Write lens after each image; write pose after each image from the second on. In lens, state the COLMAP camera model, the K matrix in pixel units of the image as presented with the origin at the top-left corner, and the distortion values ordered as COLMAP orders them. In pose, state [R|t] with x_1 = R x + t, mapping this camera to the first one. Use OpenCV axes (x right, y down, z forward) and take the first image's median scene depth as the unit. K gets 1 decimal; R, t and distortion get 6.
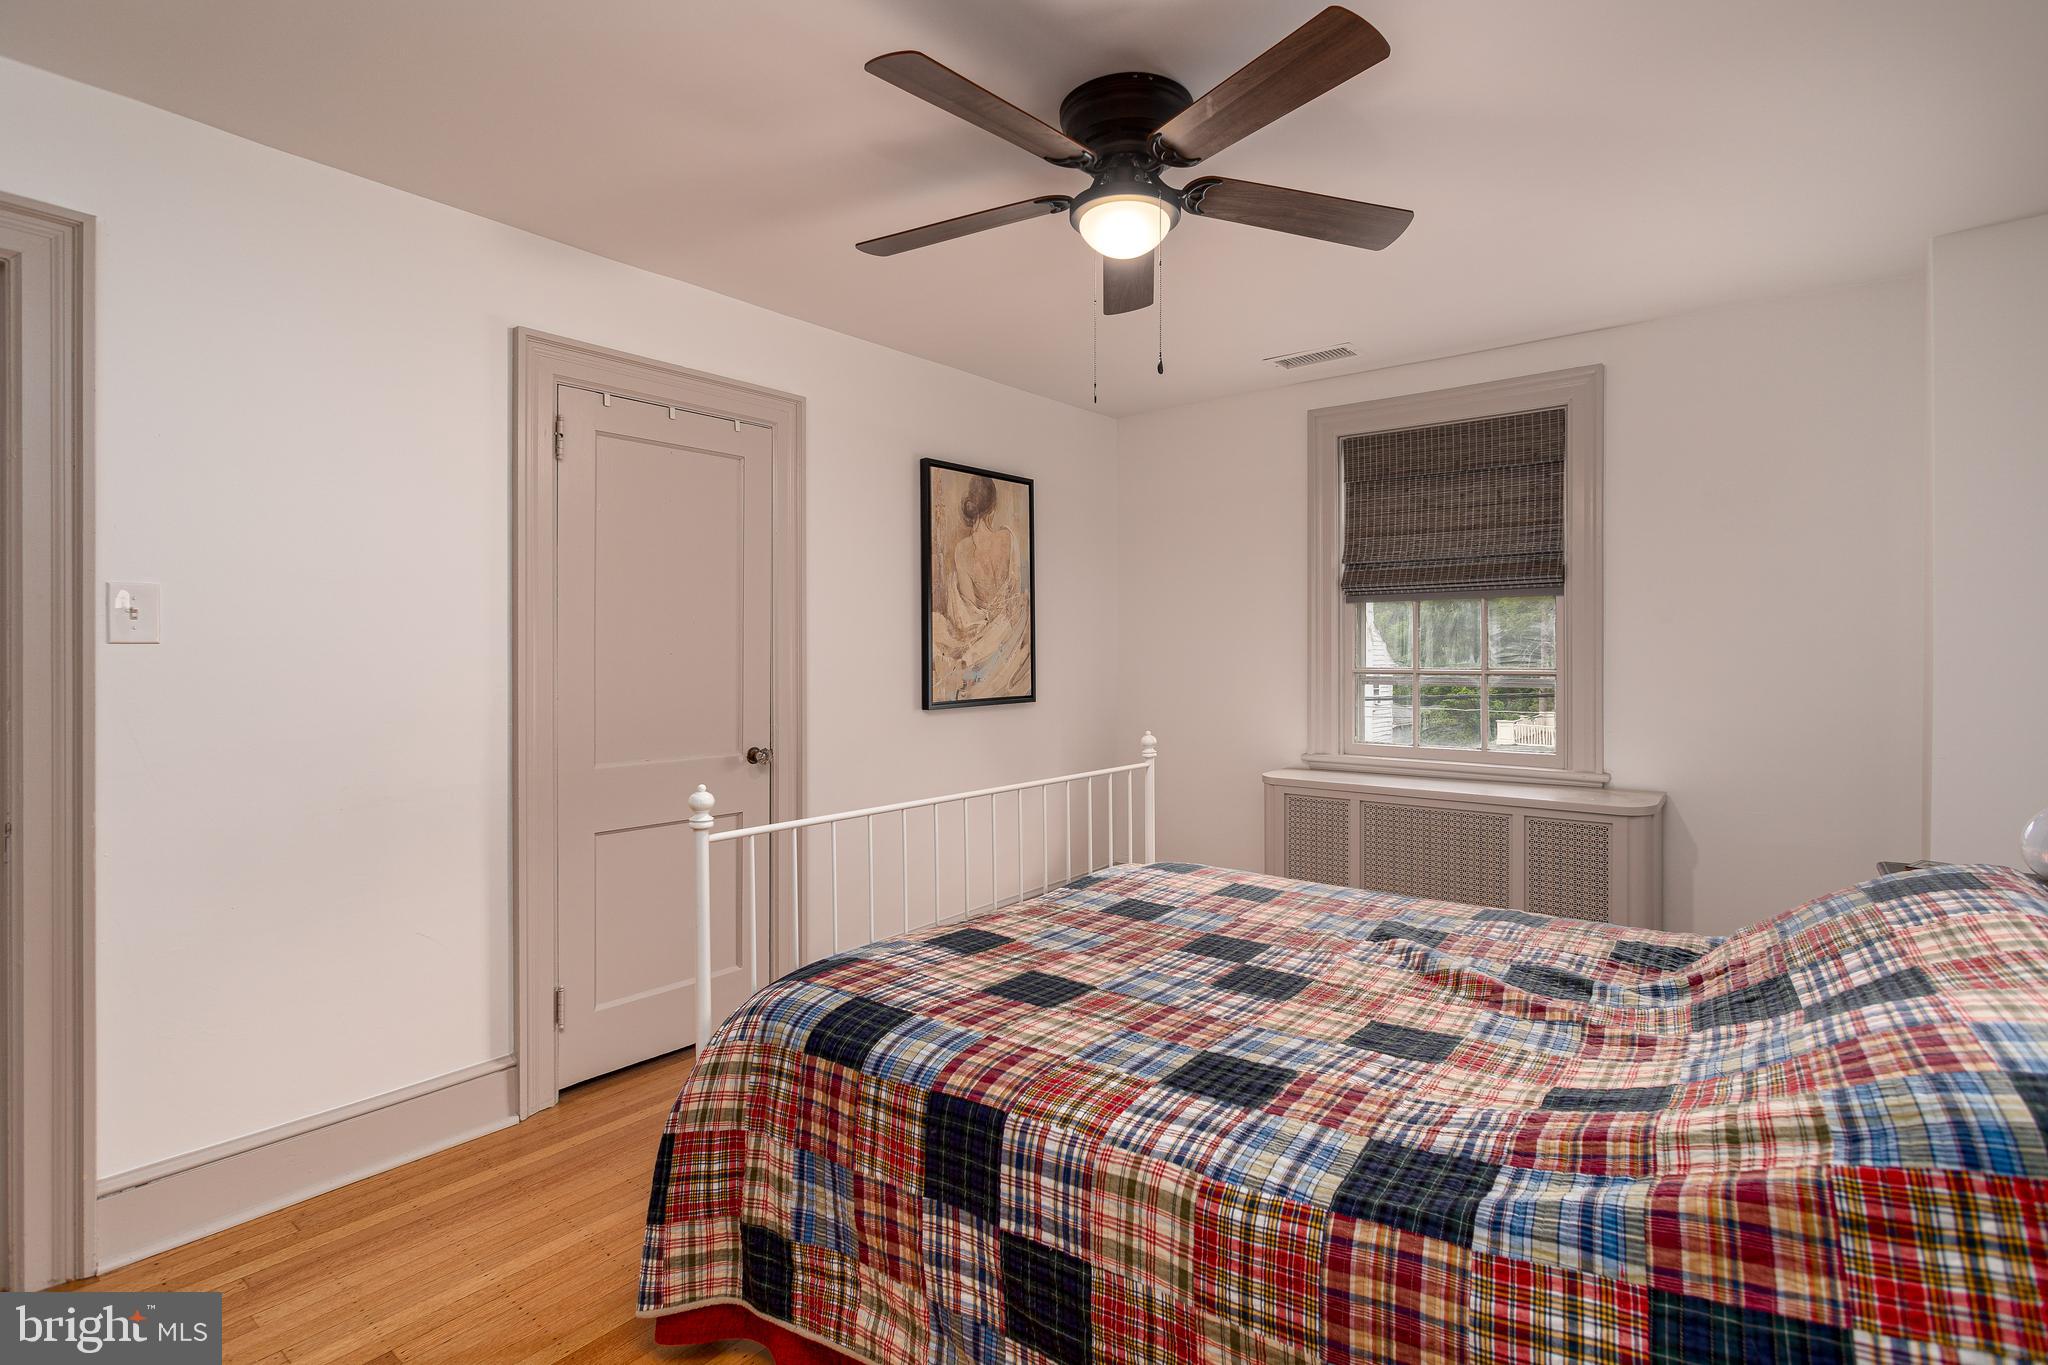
lens RADIAL K [[992.7, 0, 1028.7], [0, 992.7, 647.2], [0, 0, 1]] dist [-0.020277, 0.013069]
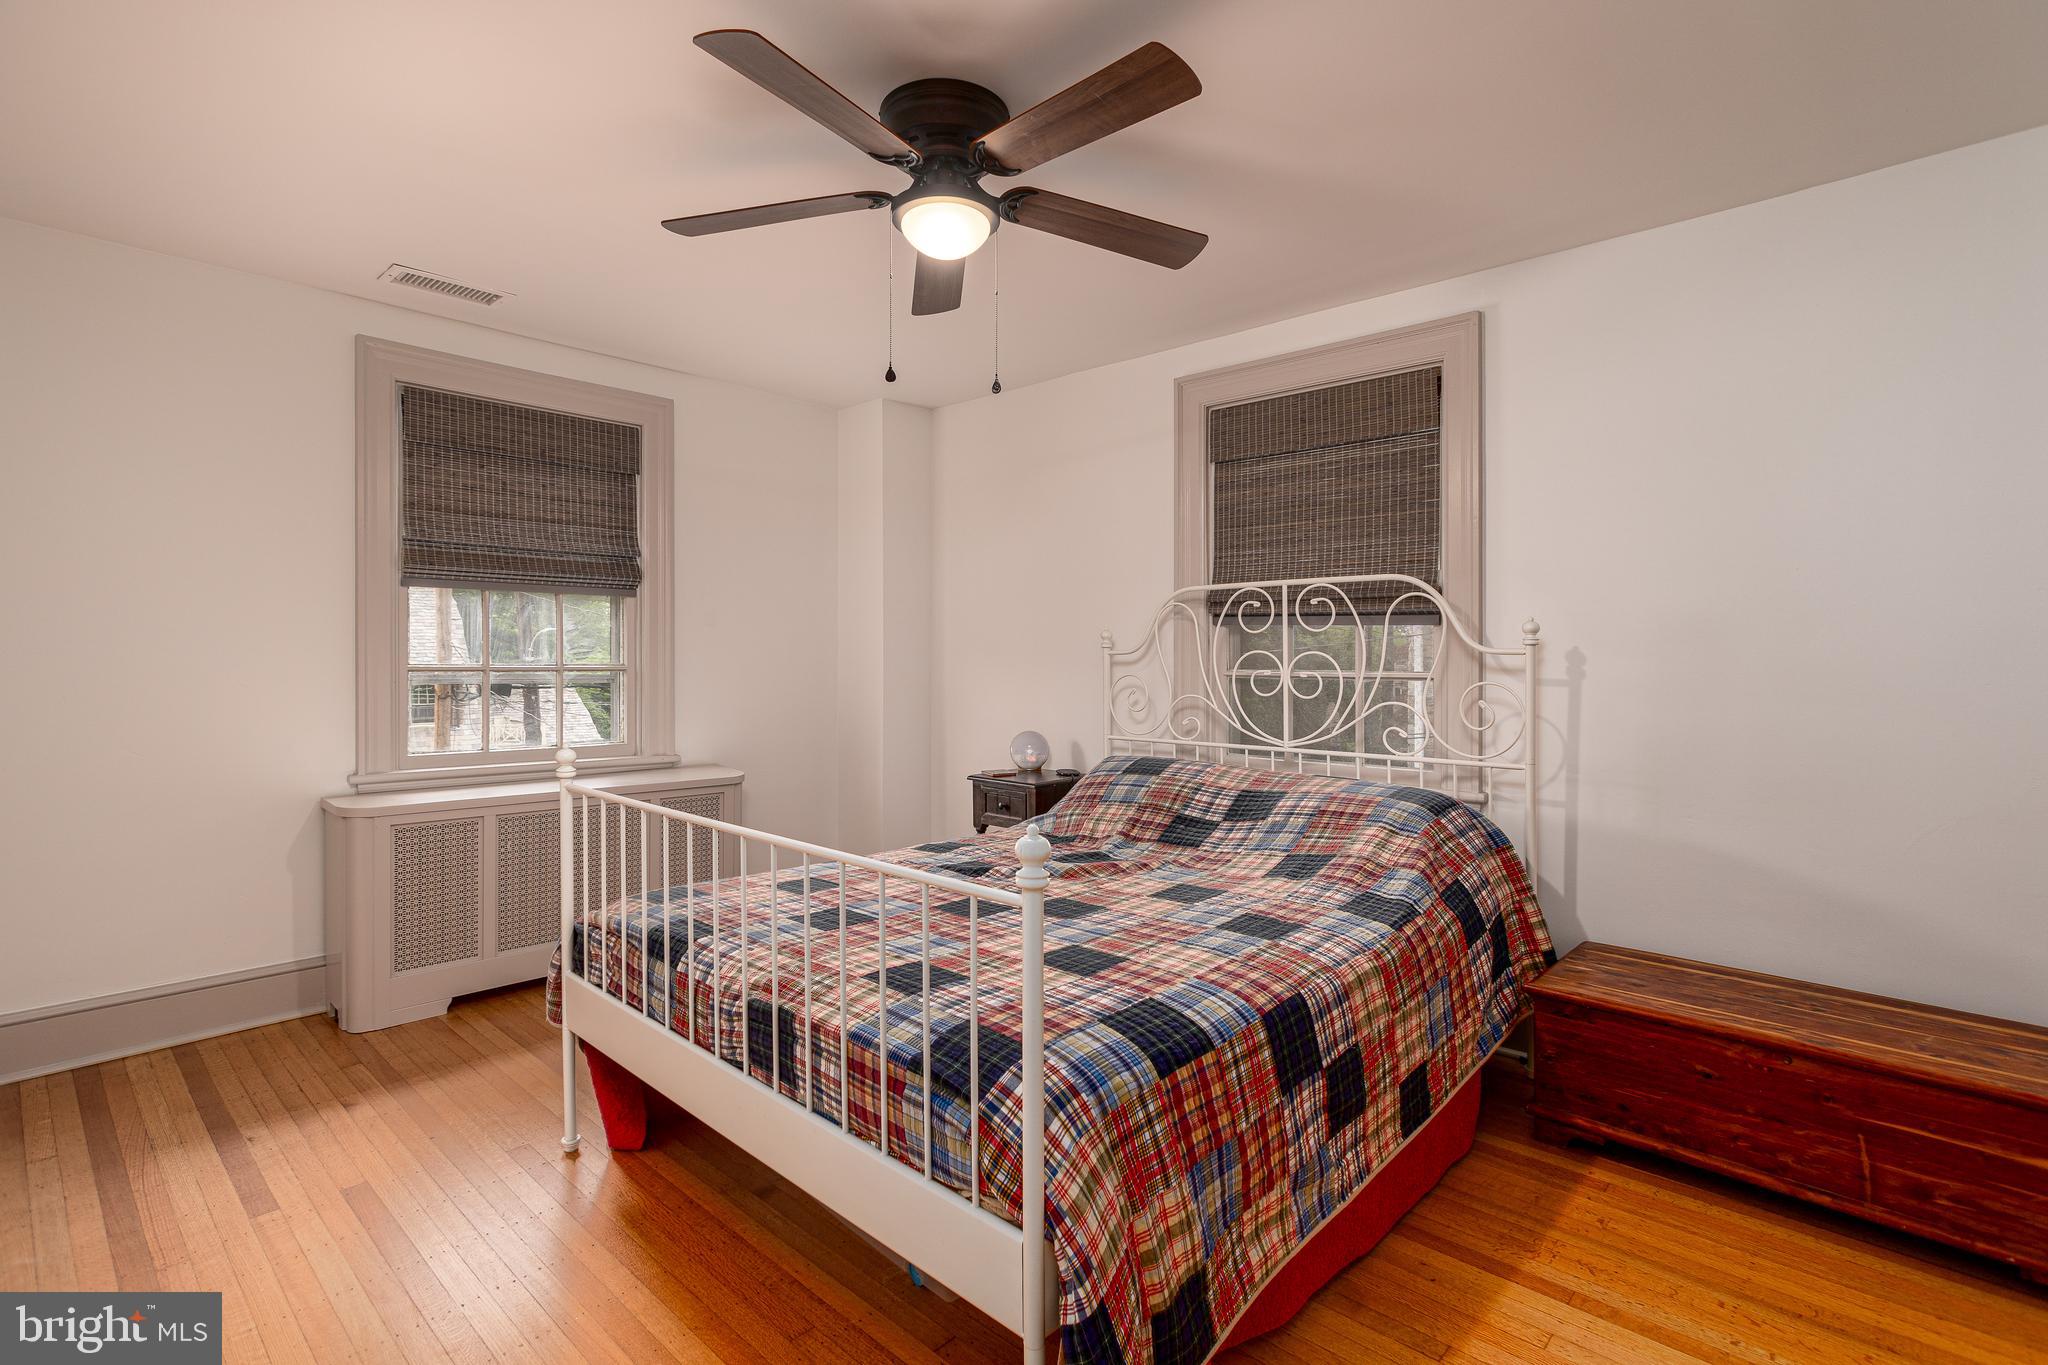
lens RADIAL K [[992.7, 0, 1028.7], [0, 992.7, 647.2], [0, 0, 1]] dist [-0.020277, 0.013069]
pose [[0.074659, 0.012841, 0.997126, -0.982011], [-0.013904, 0.999833, -0.011835, 0.018819], [-0.997112, -0.012981, 0.074825, 0.900682]]
